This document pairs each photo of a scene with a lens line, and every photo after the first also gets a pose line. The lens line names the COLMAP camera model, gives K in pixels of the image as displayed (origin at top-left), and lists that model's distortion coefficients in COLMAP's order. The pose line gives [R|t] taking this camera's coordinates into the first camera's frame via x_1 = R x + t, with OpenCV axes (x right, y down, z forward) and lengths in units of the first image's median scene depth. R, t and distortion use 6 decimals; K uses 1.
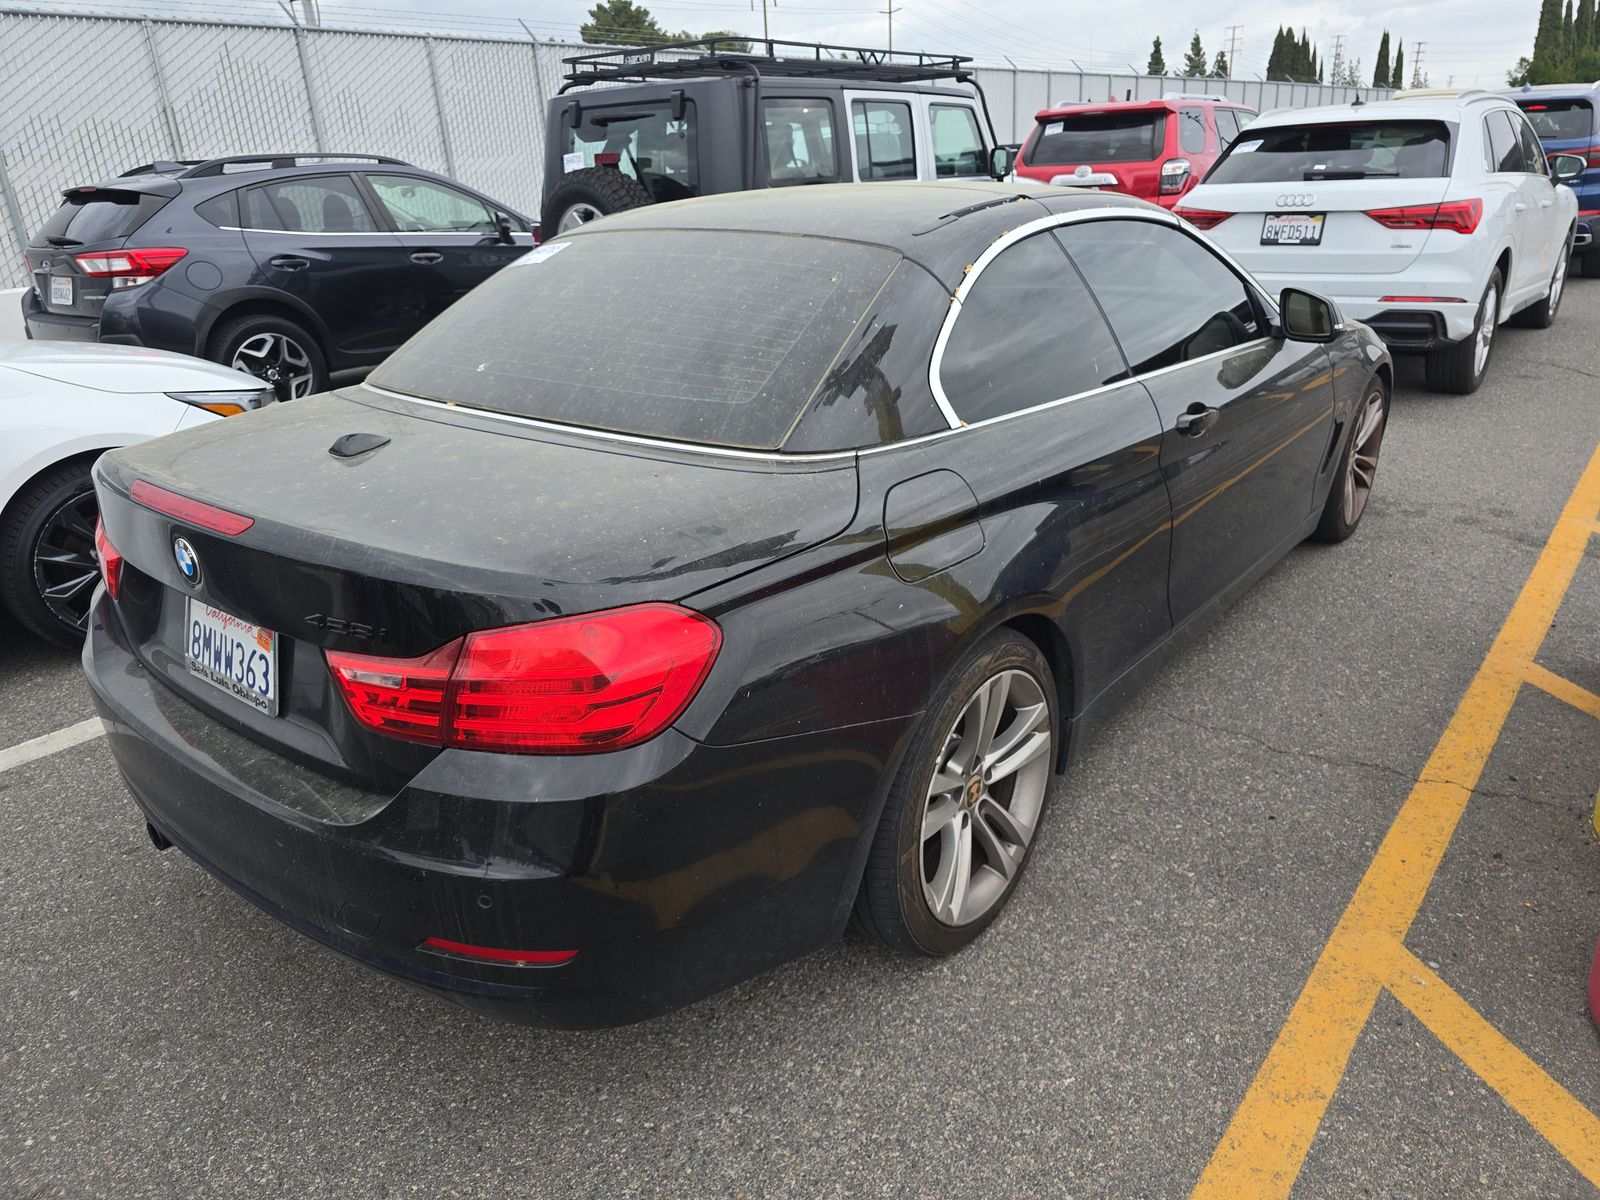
lens RADIAL K [[1078.2, 0, 800.0], [0, 1078.2, 600.0], [0, 0, 1]] dist [0.047348, -0.043422]
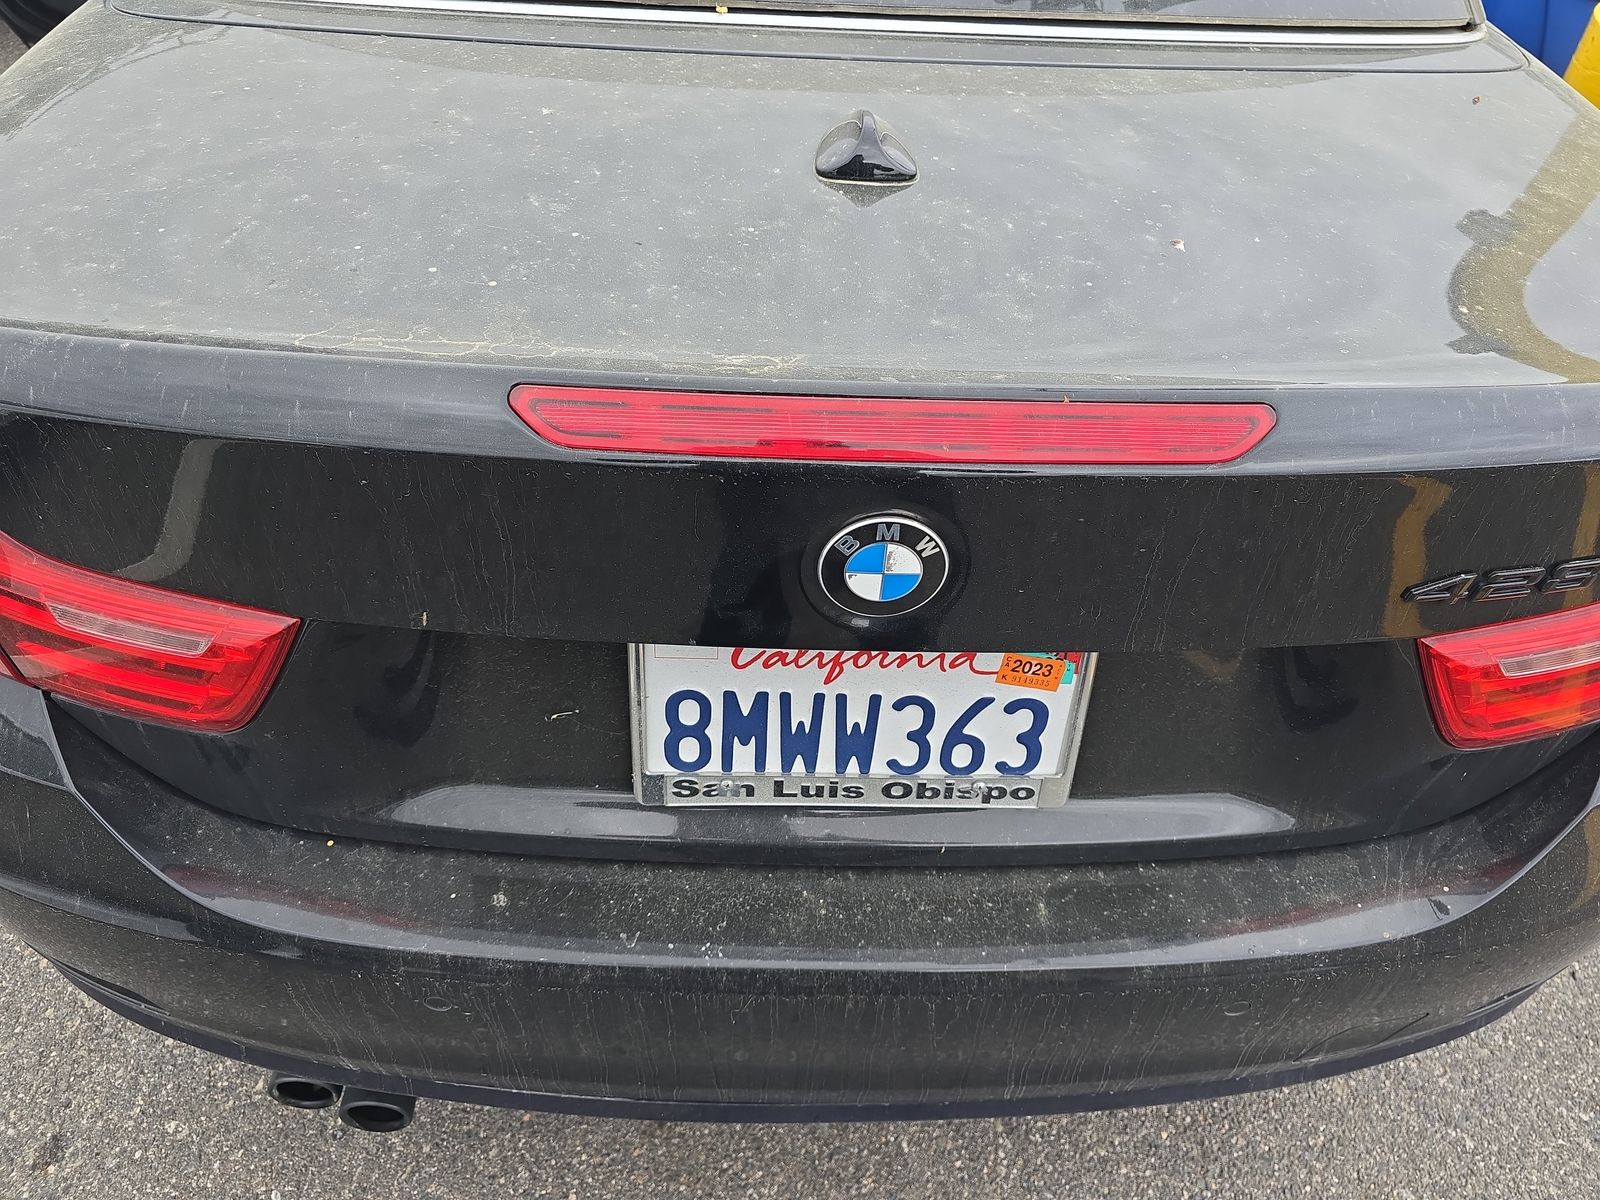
lens RADIAL K [[1078.2, 0, 800.0], [0, 1078.2, 600.0], [0, 0, 1]] dist [0.047348, -0.043422]
pose [[0.765472, -0.387543, 0.513676, -0.291342], [0.178470, 0.894840, 0.409158, -0.067007], [-0.618224, -0.221523, 0.754139, 0.281436]]
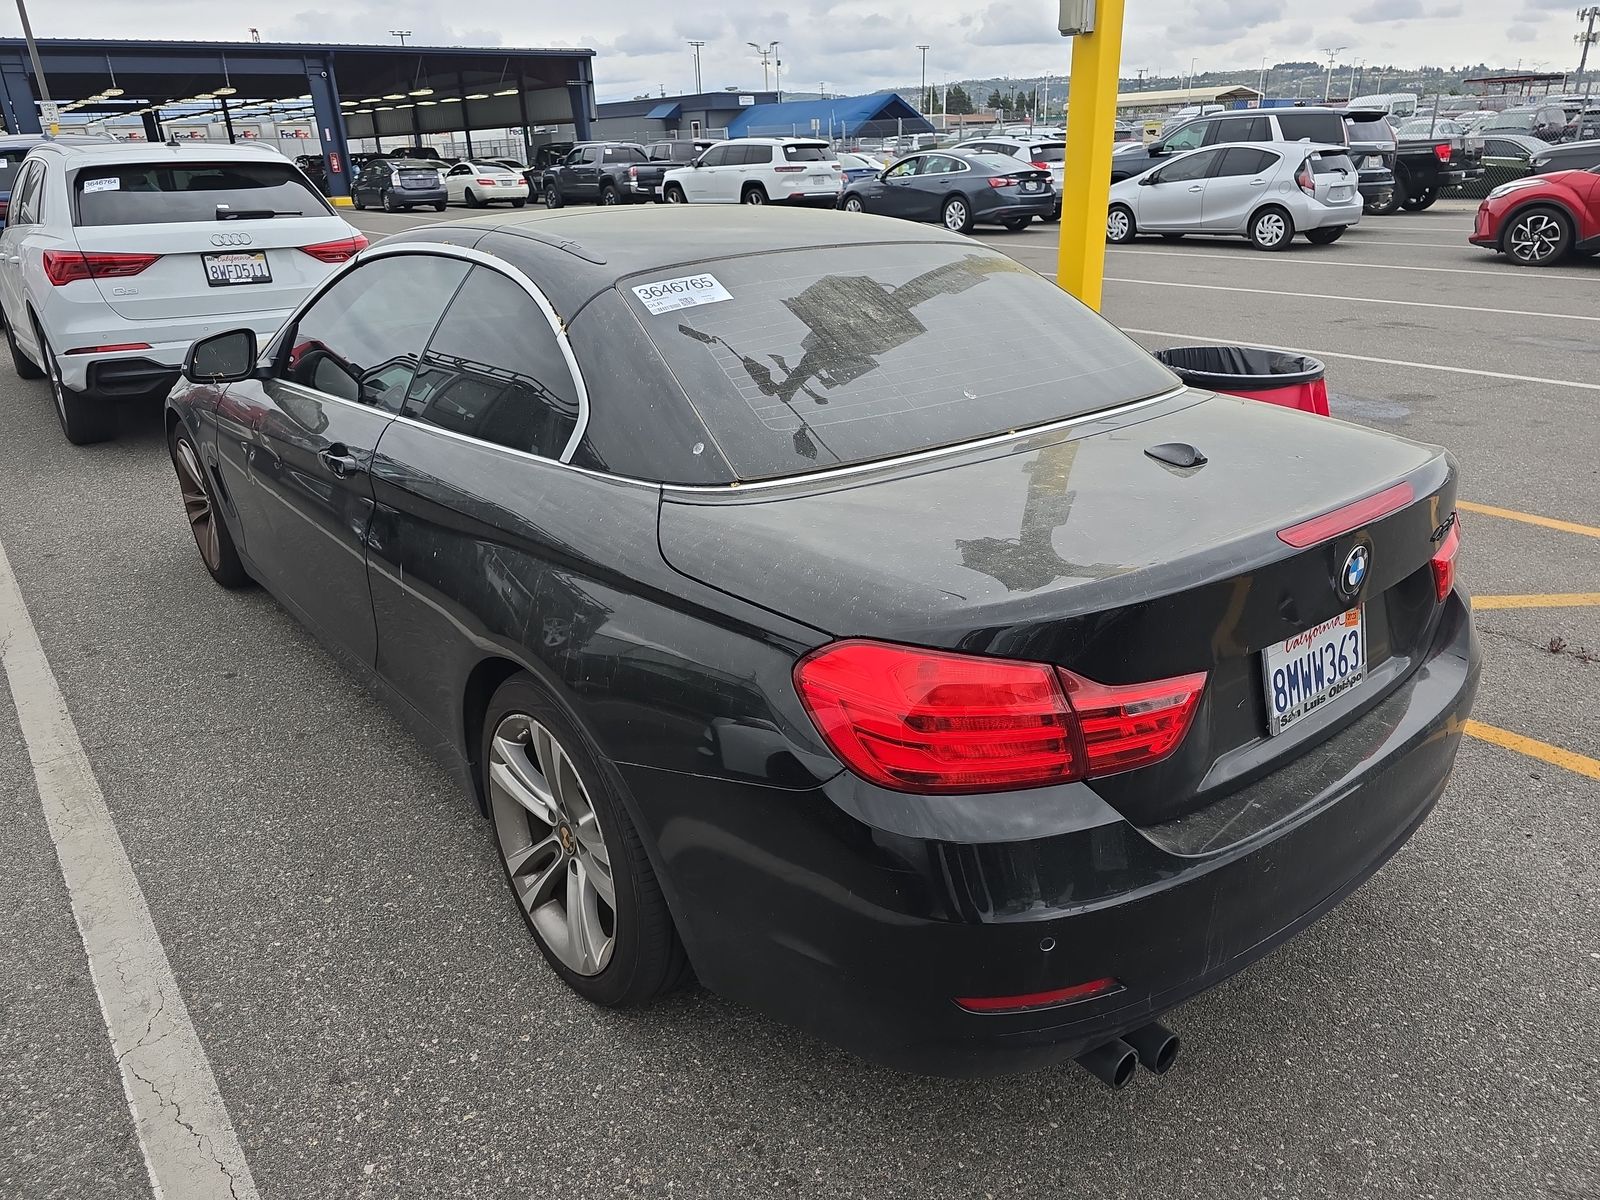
lens RADIAL K [[1078.2, 0, 800.0], [0, 1078.2, 600.0], [0, 0, 1]] dist [0.047348, -0.043422]
pose [[0.207989, -0.333328, 0.919583, -0.588272], [0.372648, 0.896244, 0.240583, -0.160969], [-0.904364, 0.292642, 0.310622, 0.435082]]
